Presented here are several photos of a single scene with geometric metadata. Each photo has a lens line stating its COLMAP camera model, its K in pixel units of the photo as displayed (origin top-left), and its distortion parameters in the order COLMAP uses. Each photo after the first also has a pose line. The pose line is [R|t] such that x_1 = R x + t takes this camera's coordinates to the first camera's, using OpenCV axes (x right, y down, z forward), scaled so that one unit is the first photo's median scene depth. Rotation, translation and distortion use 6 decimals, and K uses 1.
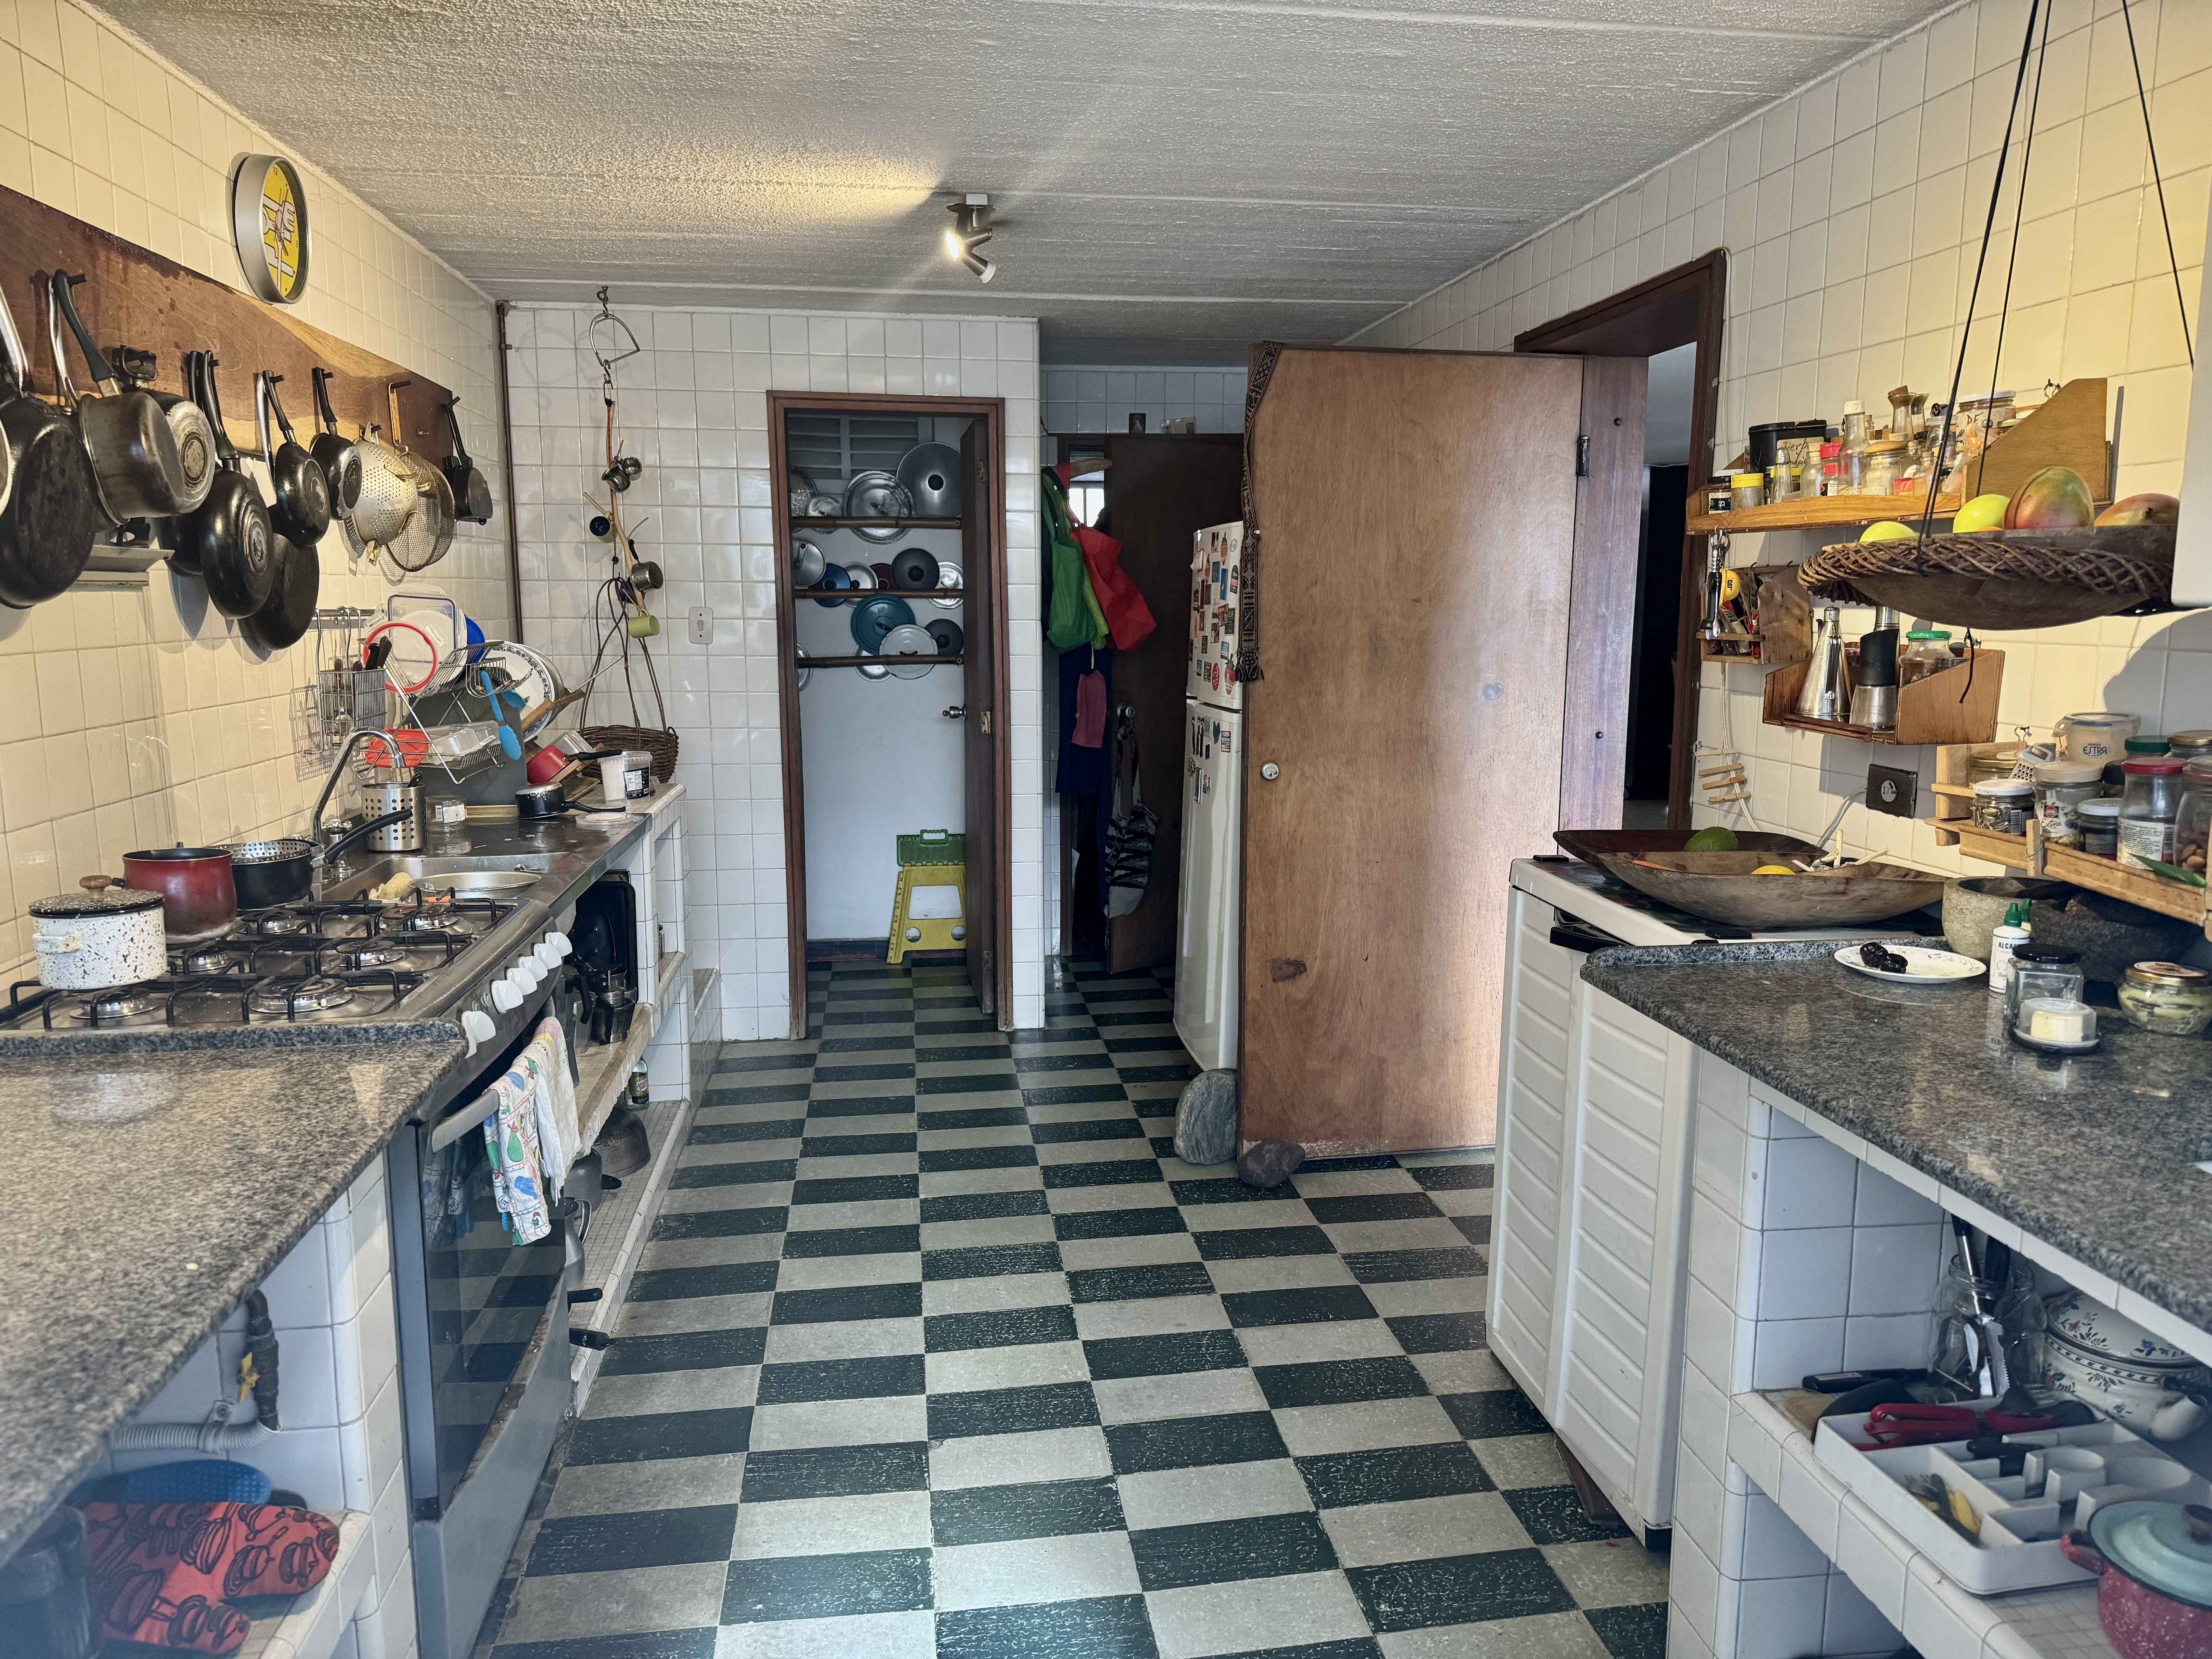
lens RADIAL K [[1531.6, 0, 1119.5], [0, 1531.6, 826.7], [0, 0, 1]] dist [0.151284, -0.250923]
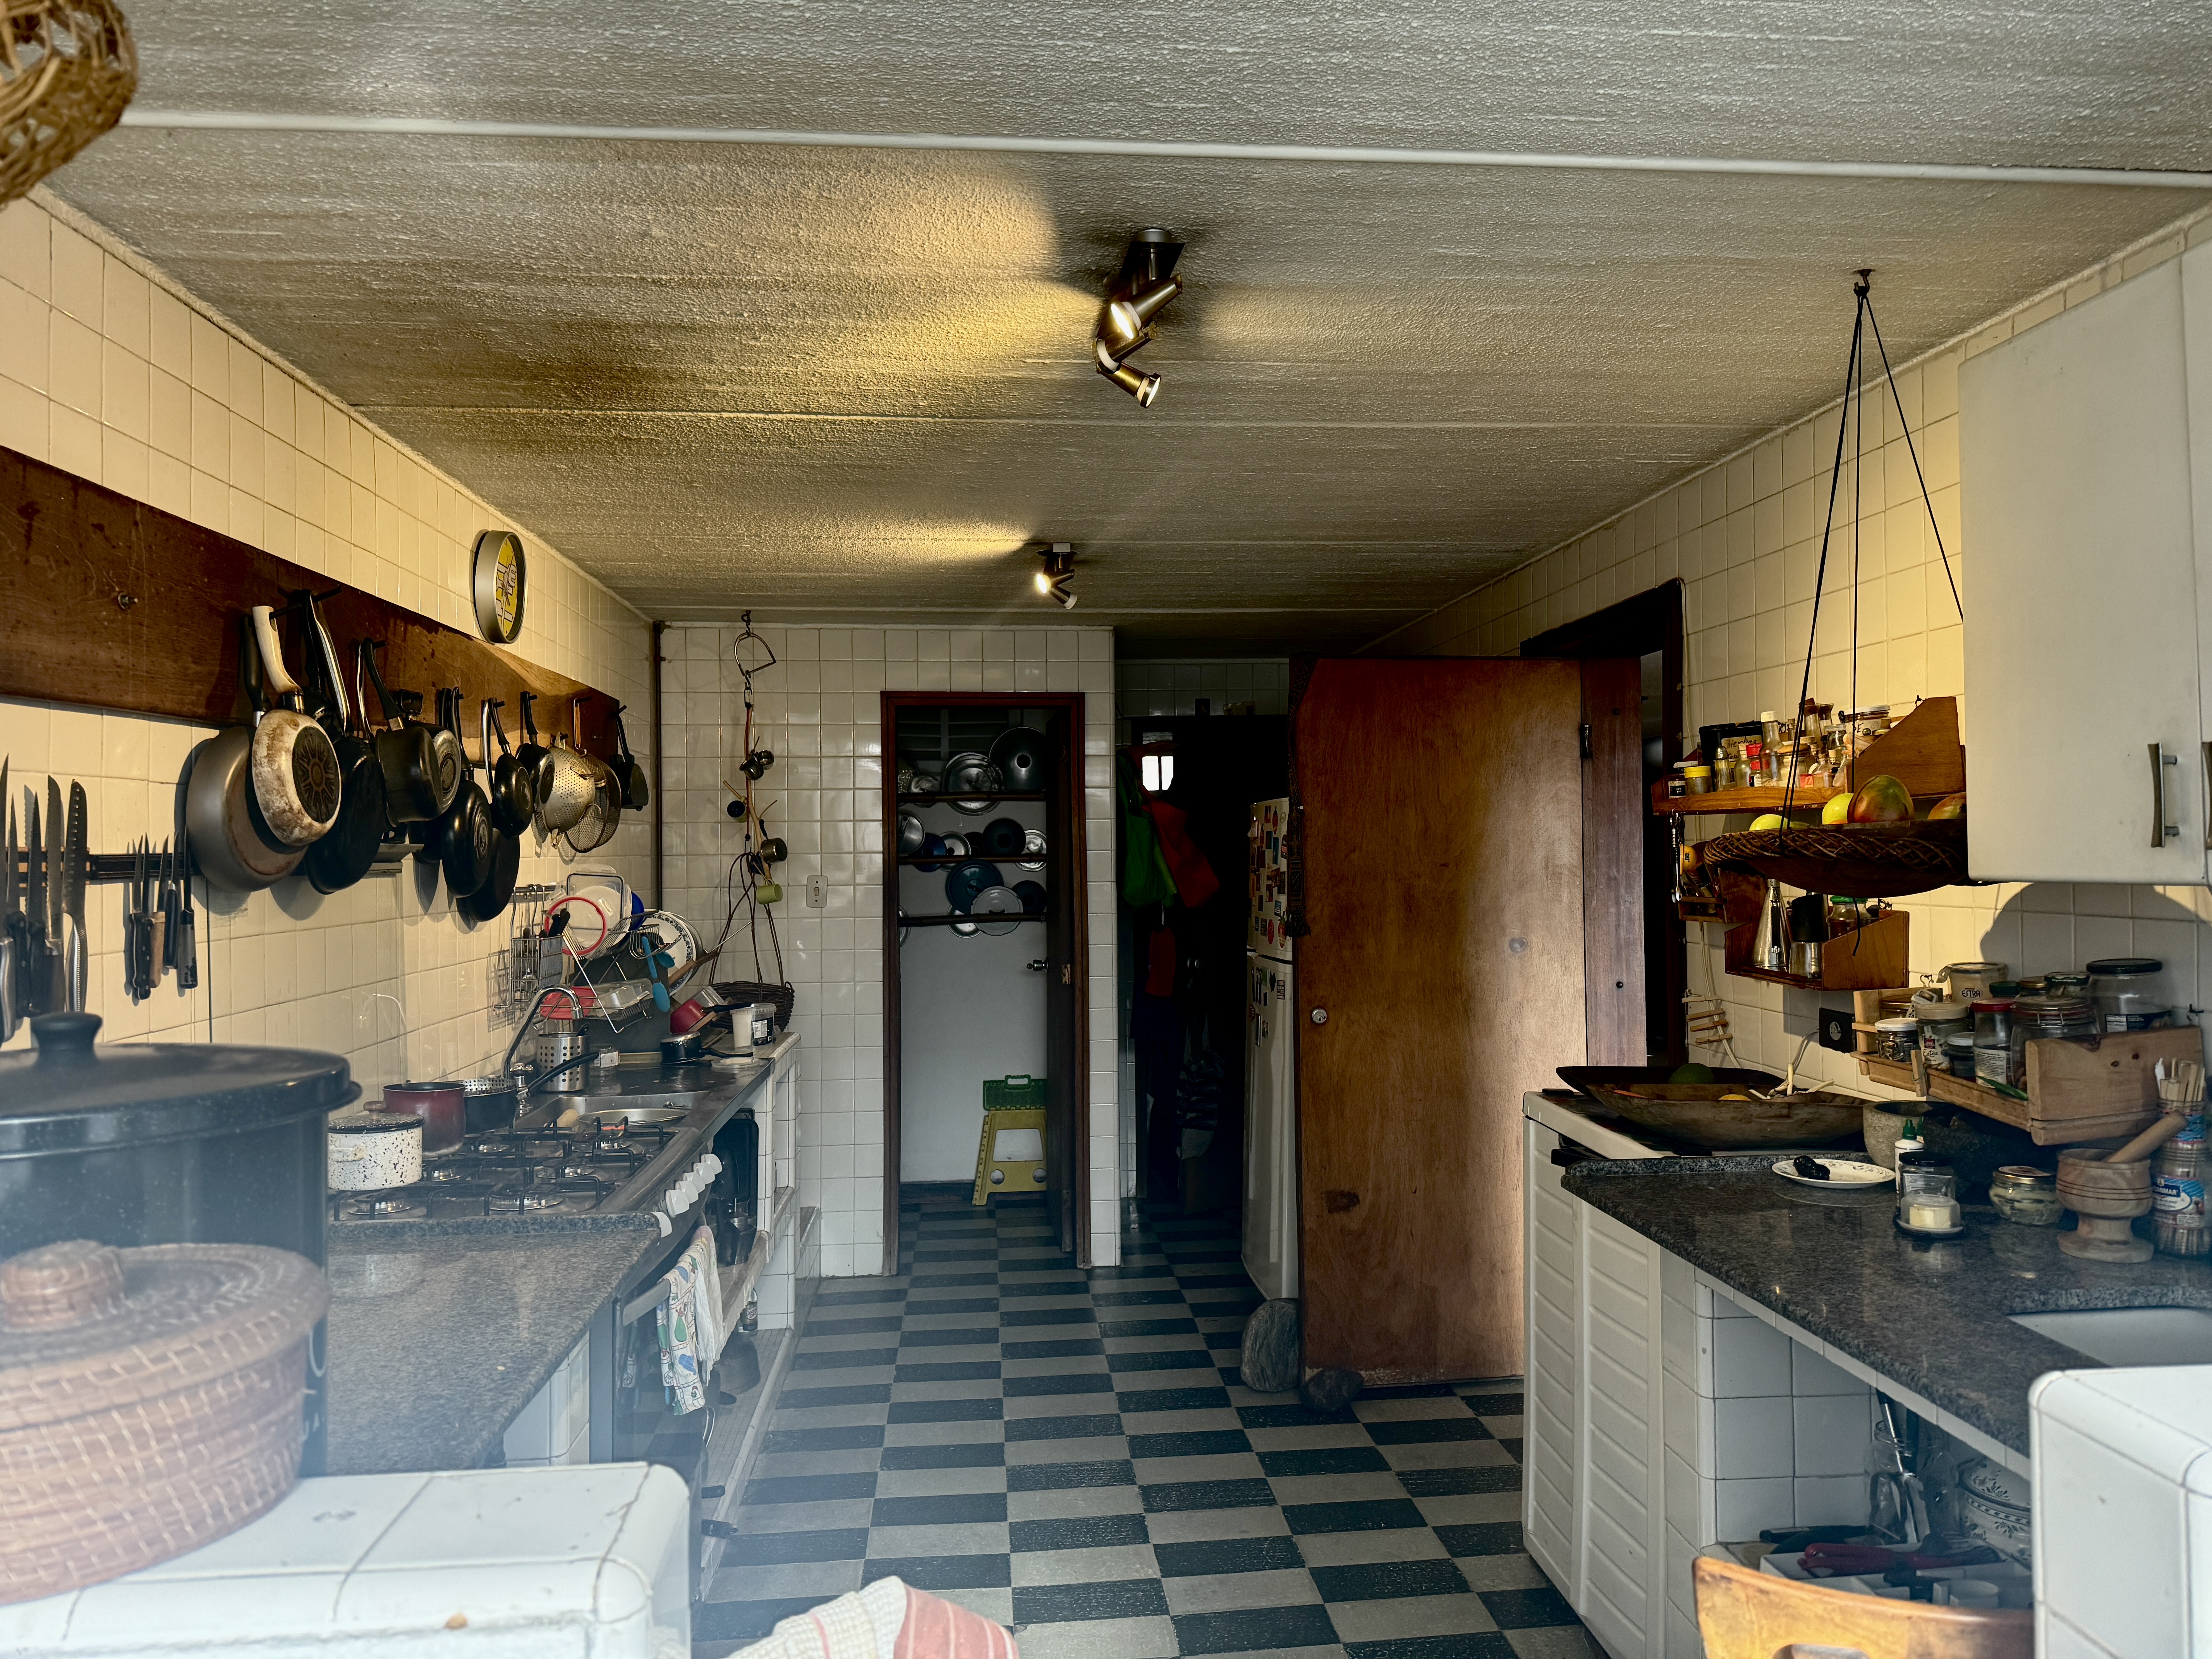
lens RADIAL K [[1531.6, 0, 1119.5], [0, 1531.6, 826.7], [0, 0, 1]] dist [0.151284, -0.250923]
pose [[0.998607, -0.011718, -0.051455, 0.013674], [0.003142, 0.986509, -0.163678, 0.012091], [0.052678, 0.163289, 0.985171, -0.153698]]
